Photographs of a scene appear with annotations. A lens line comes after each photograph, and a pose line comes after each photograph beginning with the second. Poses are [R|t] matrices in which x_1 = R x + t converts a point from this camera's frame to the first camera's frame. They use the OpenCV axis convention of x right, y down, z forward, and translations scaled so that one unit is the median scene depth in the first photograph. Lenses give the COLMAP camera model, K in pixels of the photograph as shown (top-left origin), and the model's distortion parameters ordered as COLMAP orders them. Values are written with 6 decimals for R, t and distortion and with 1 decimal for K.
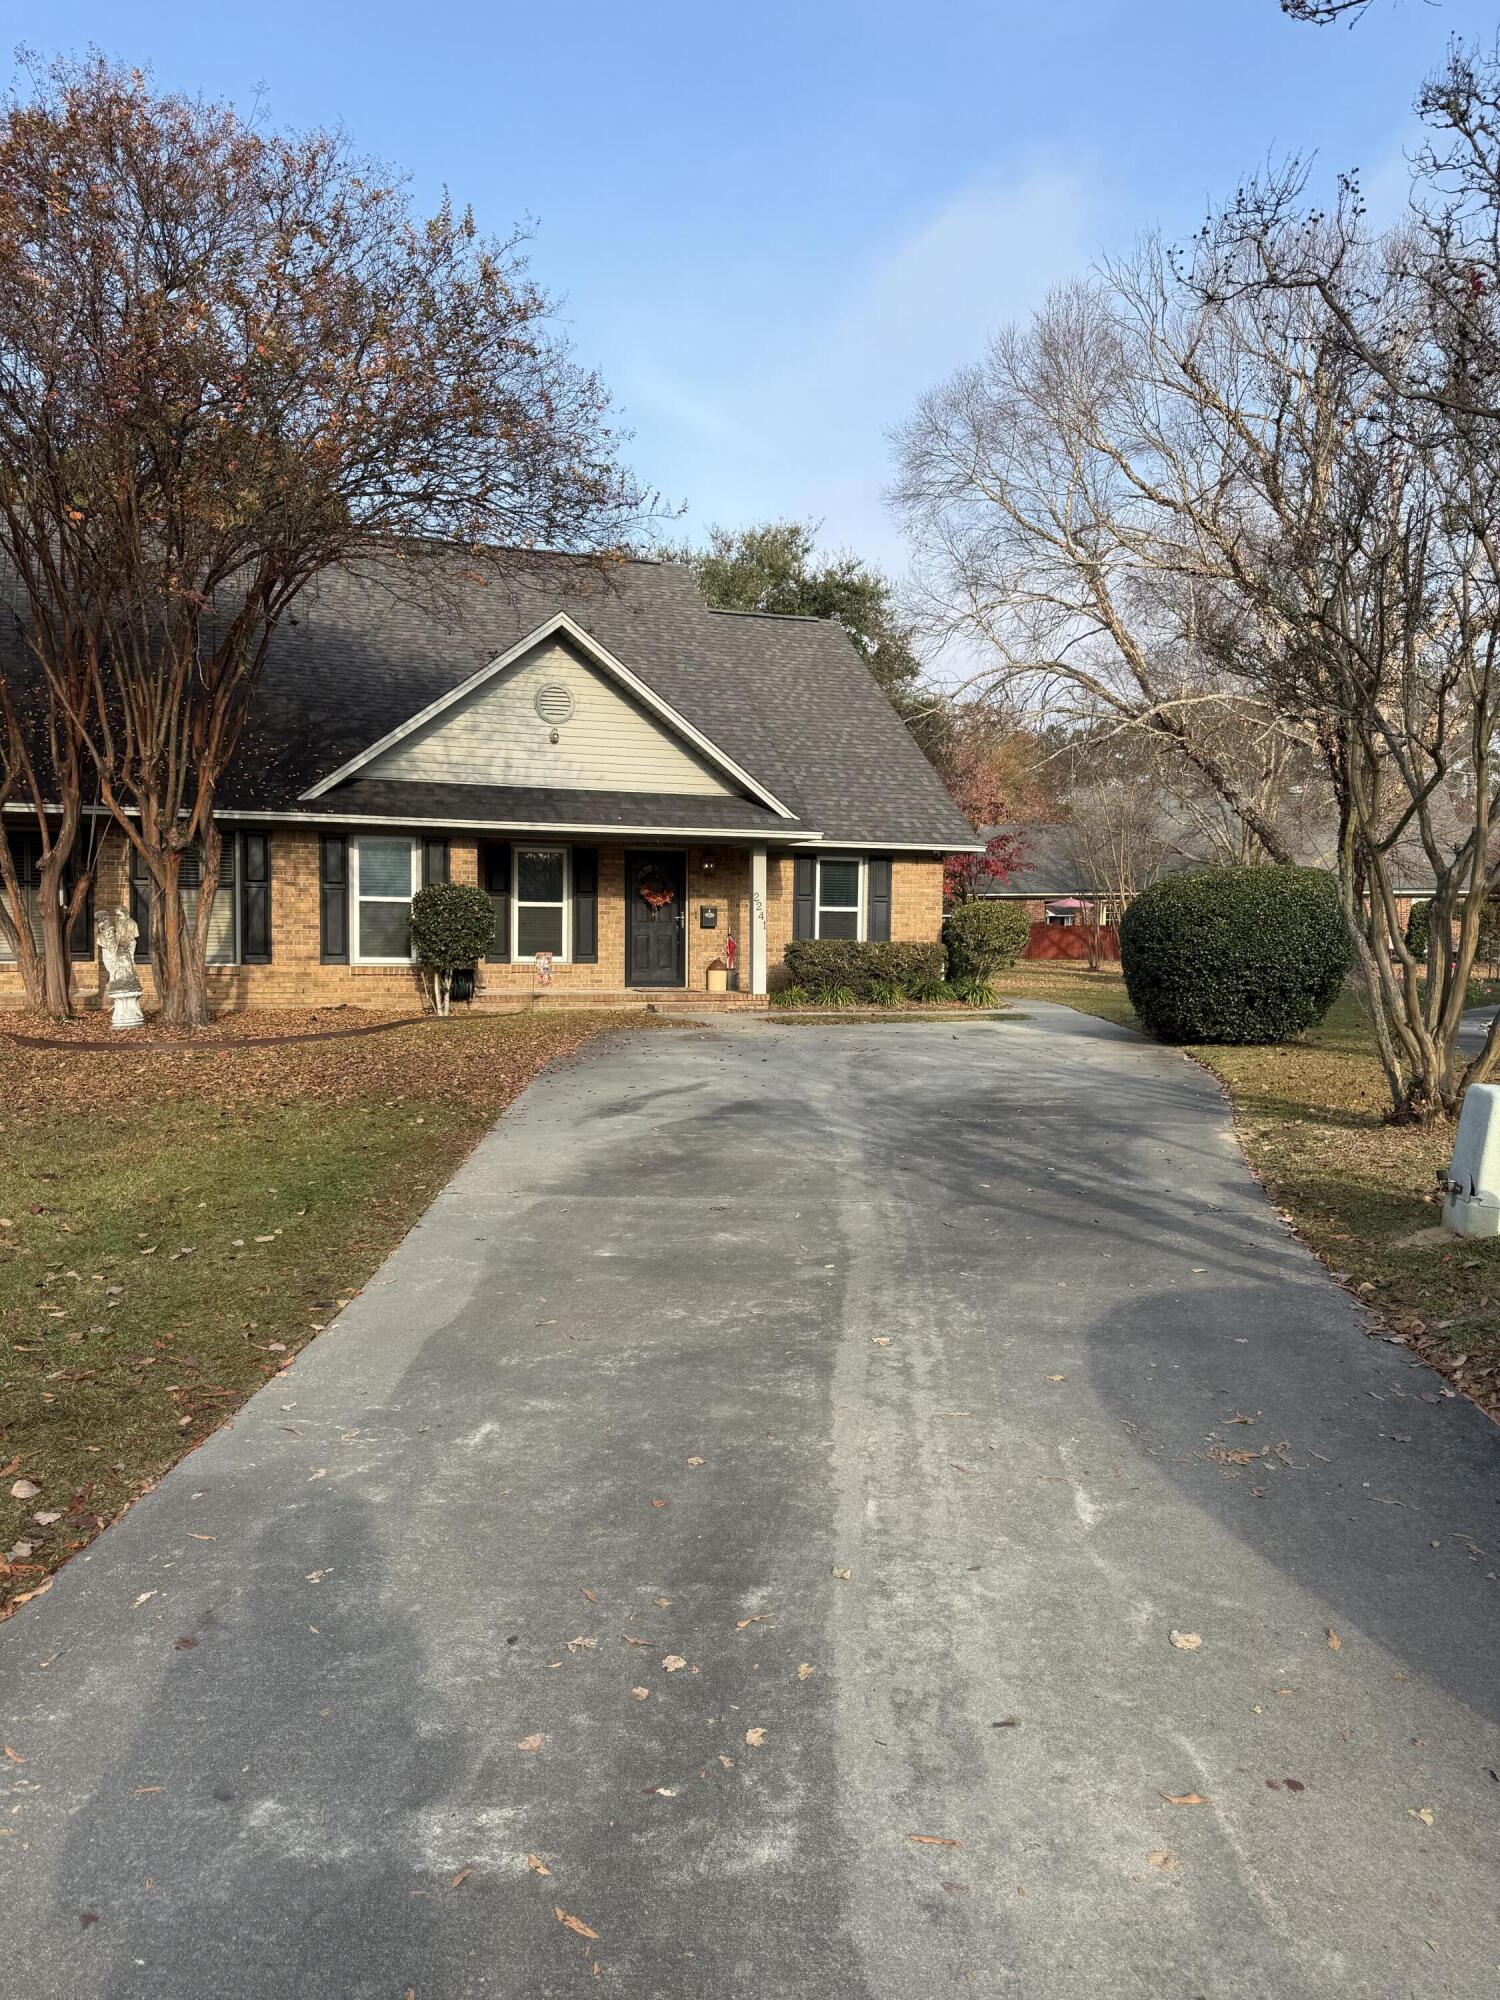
lens RADIAL K [[1415.6, 0, 756.2], [0, 1415.6, 1010.4], [0, 0, 1]] dist [0.048954, -0.048910]
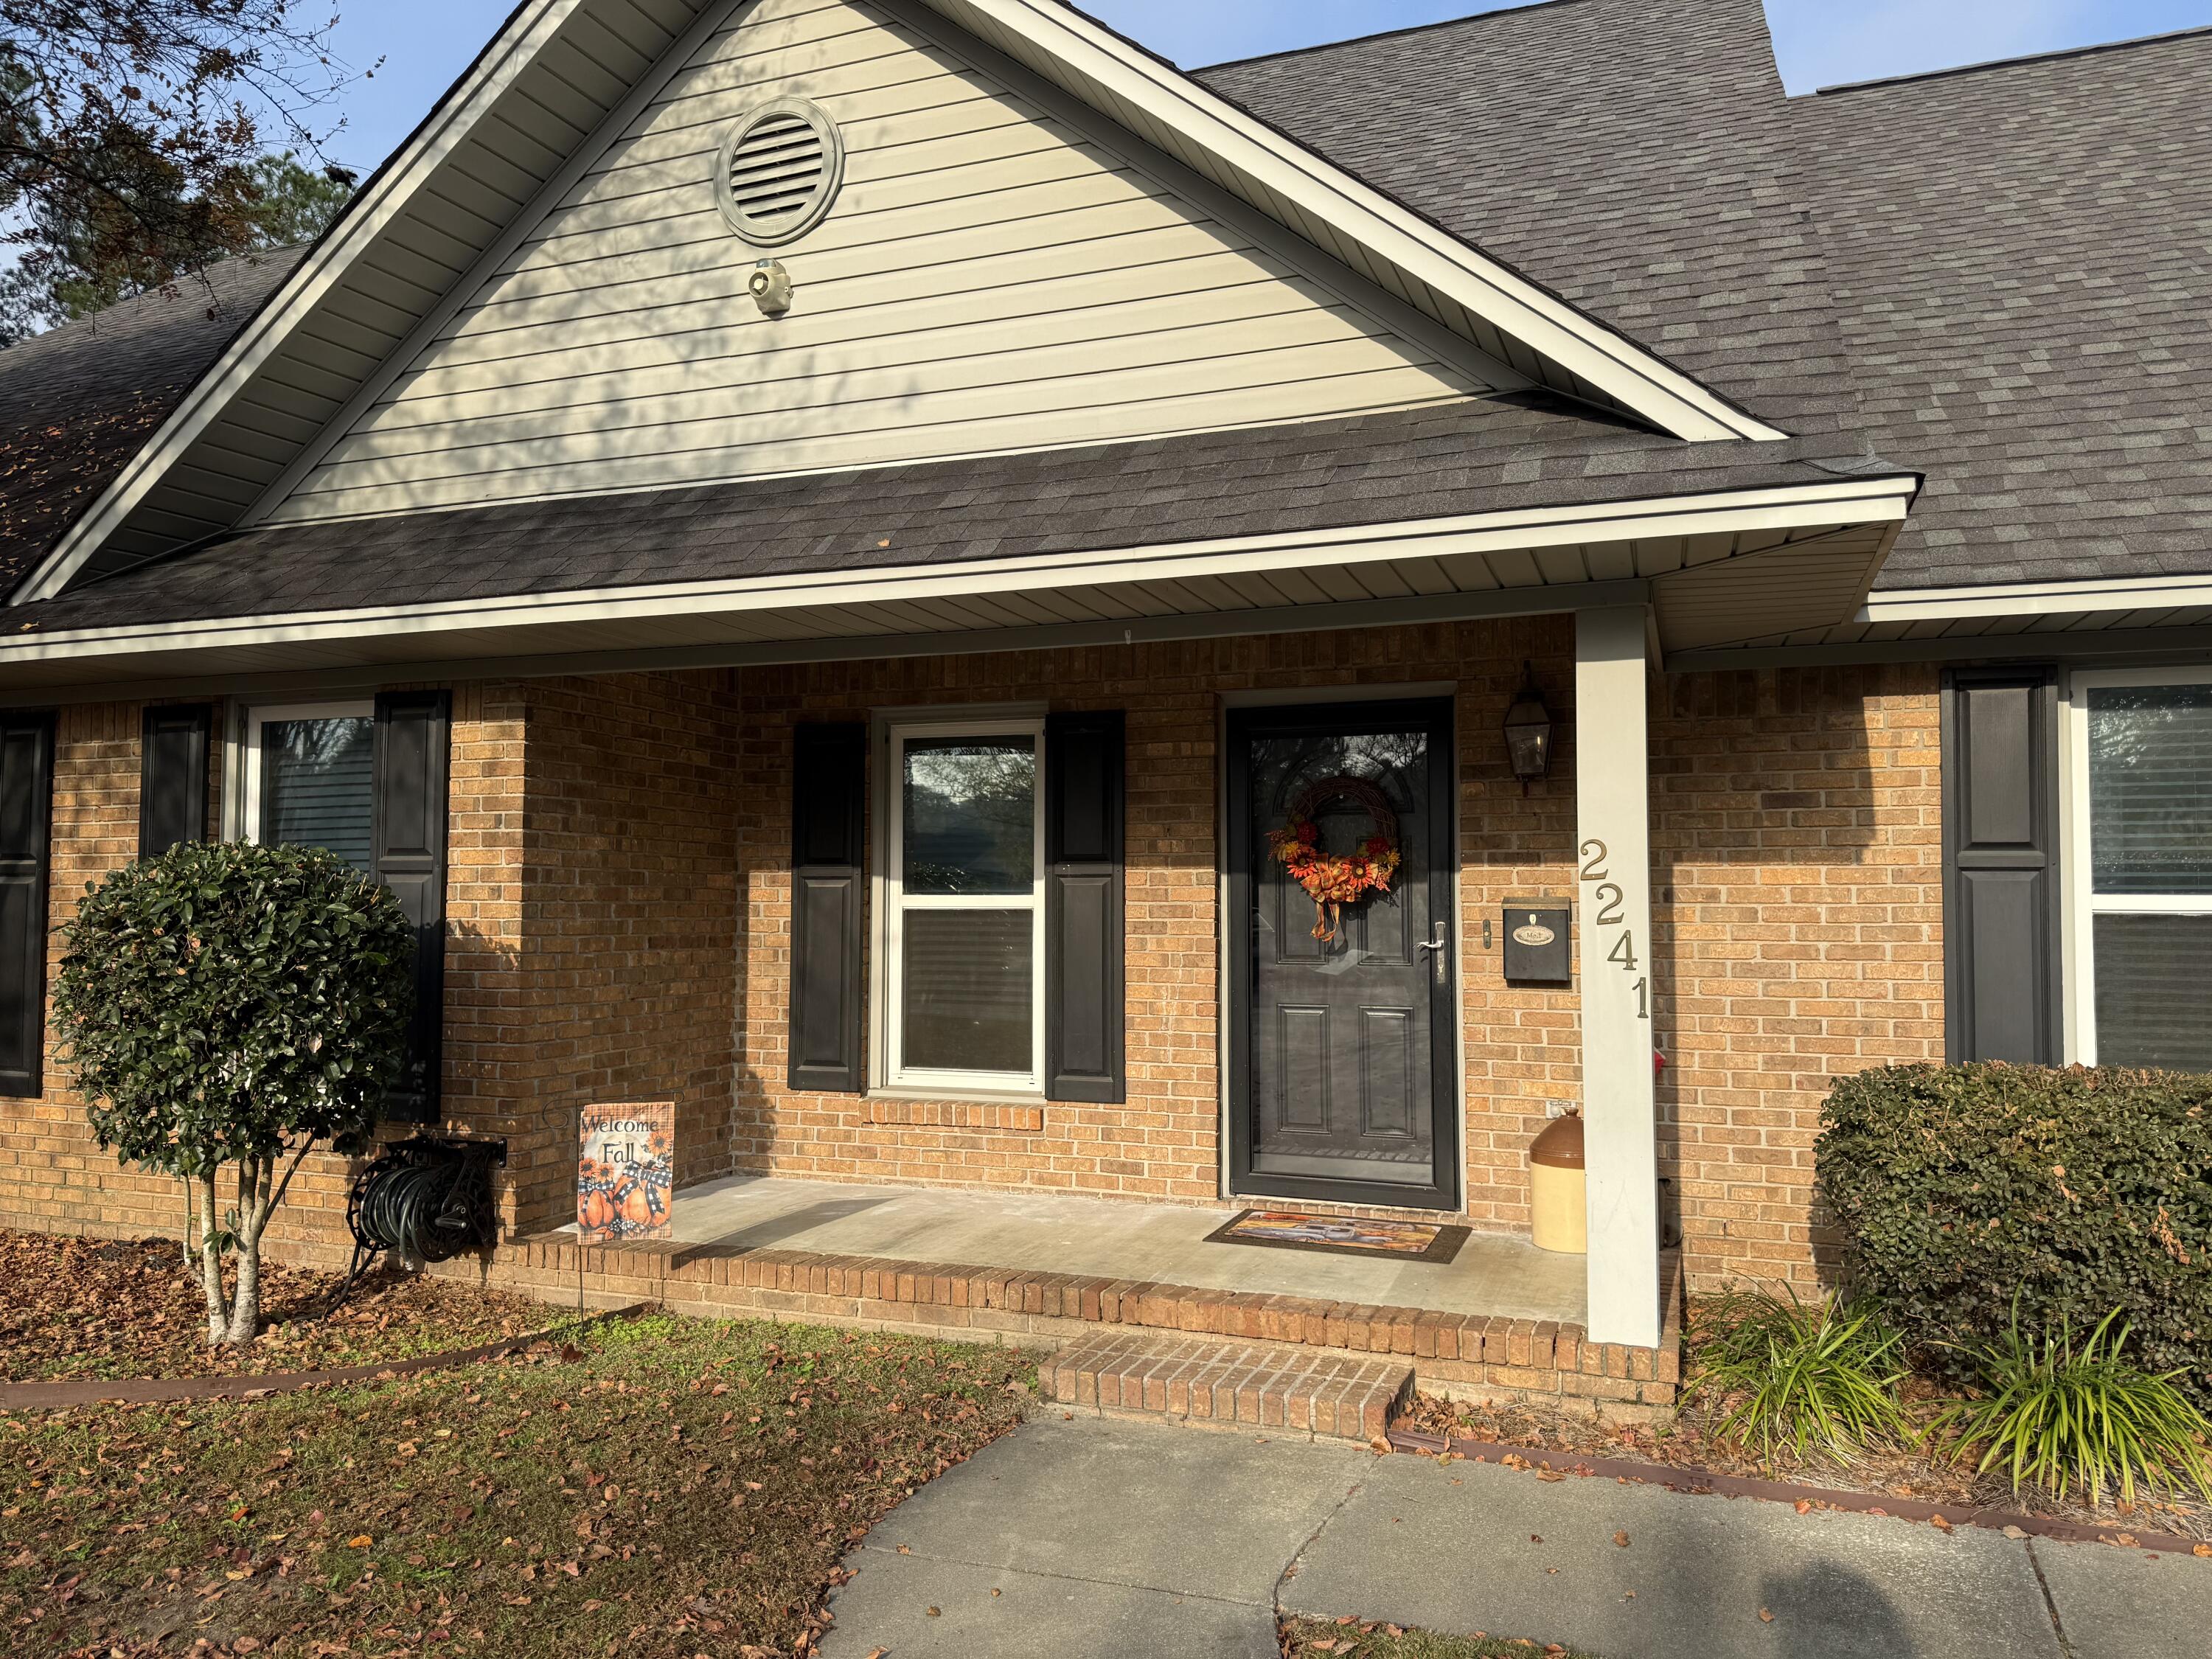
lens RADIAL K [[1565.6, 0, 1101.1], [0, 1565.6, 820.3], [0, 0, 1]] dist [0.048954, -0.048910]
pose [[0.778700, -0.039296, -0.626165, 0.229893], [-0.028864, 0.994736, -0.098322, -0.162127], [0.626732, 0.094636, 0.773467, 2.050453]]
